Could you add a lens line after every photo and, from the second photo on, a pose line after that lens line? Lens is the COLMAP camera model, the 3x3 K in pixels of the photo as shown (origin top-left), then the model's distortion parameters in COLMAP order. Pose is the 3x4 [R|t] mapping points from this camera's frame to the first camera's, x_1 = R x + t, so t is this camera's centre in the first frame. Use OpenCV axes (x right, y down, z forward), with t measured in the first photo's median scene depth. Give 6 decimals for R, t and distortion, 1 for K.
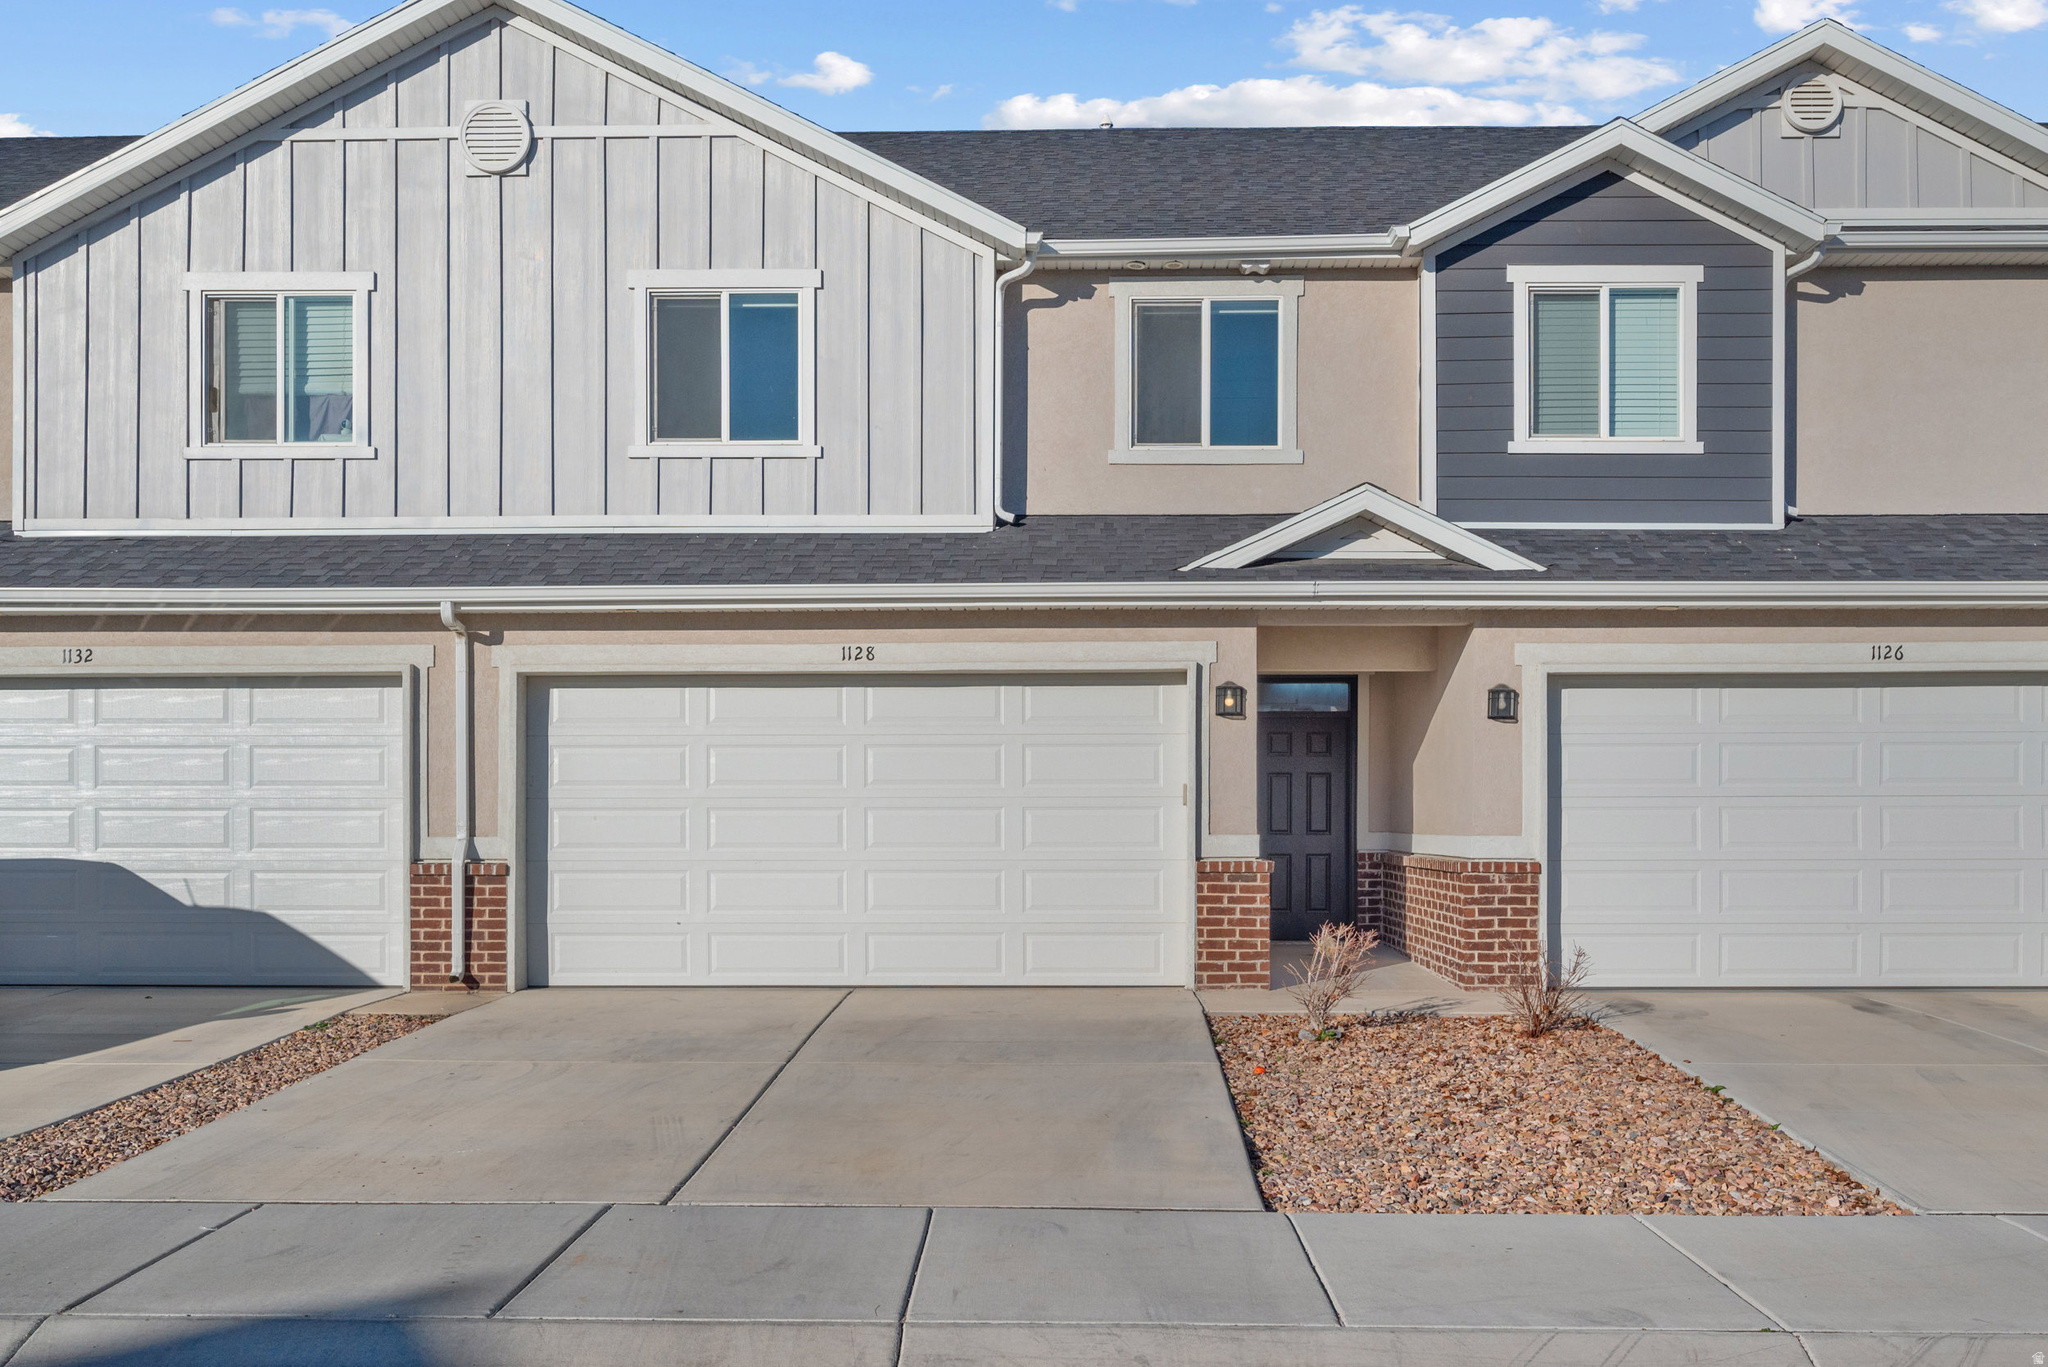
lens RADIAL K [[1771.5, 0, 1008.4], [0, 1771.5, 691.2], [0, 0, 1]] dist [0.000224, 0.000837]
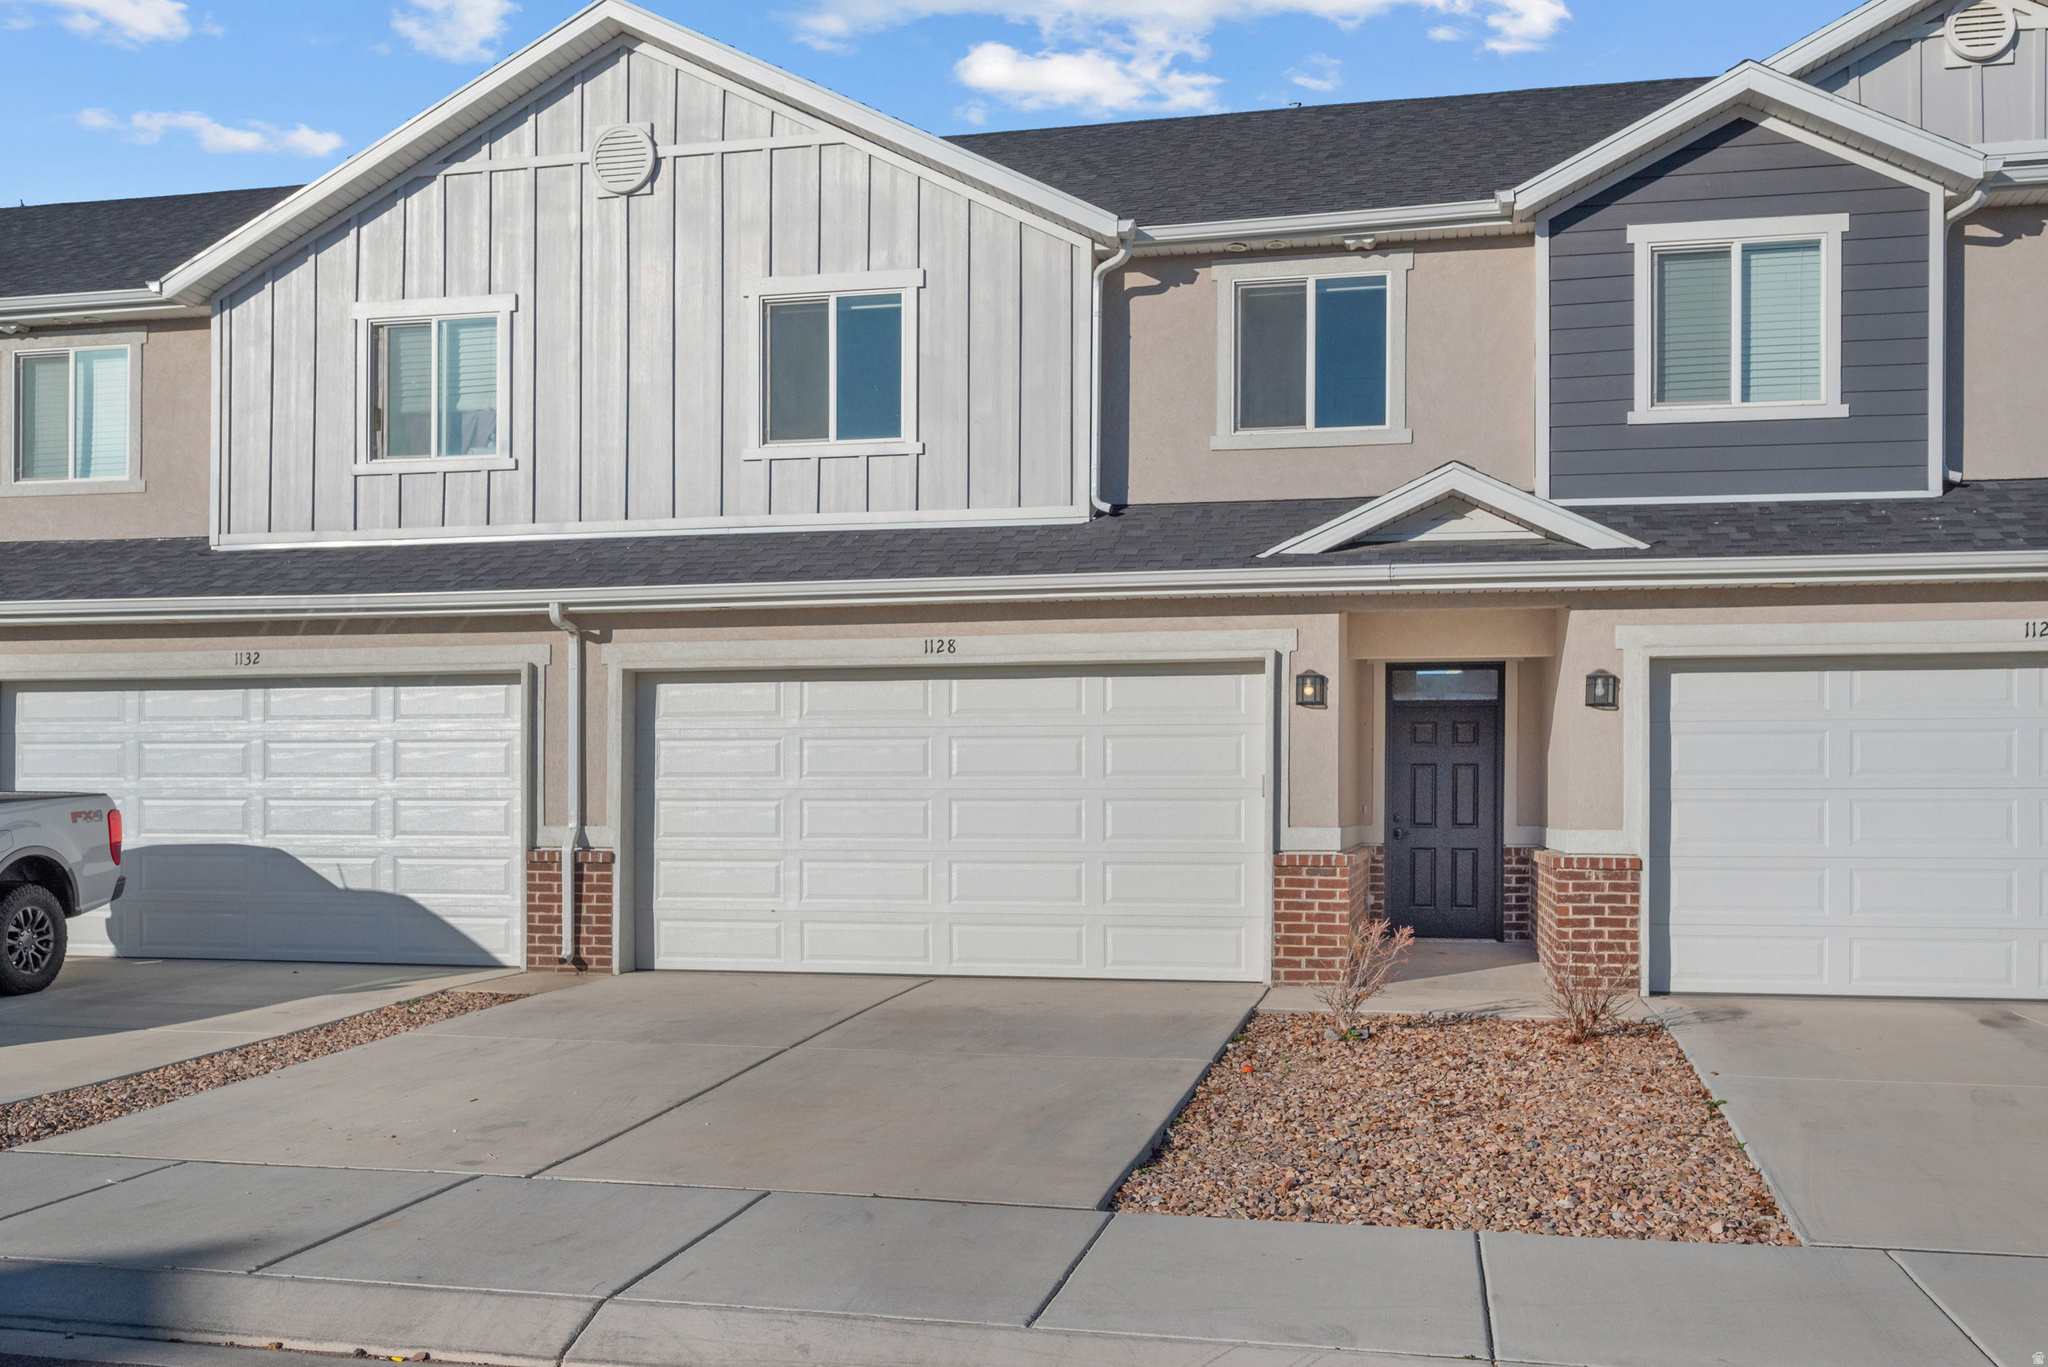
lens RADIAL K [[1771.5, 0, 1007.9], [0, 1771.5, 678.2], [0, 0, 1]] dist [0.000224, 0.000837]
pose [[0.982660, -0.010735, -0.185104, 0.132185], [0.010204, 0.999941, -0.003822, 0.001029], [0.185134, 0.001867, 0.982712, 0.012096]]
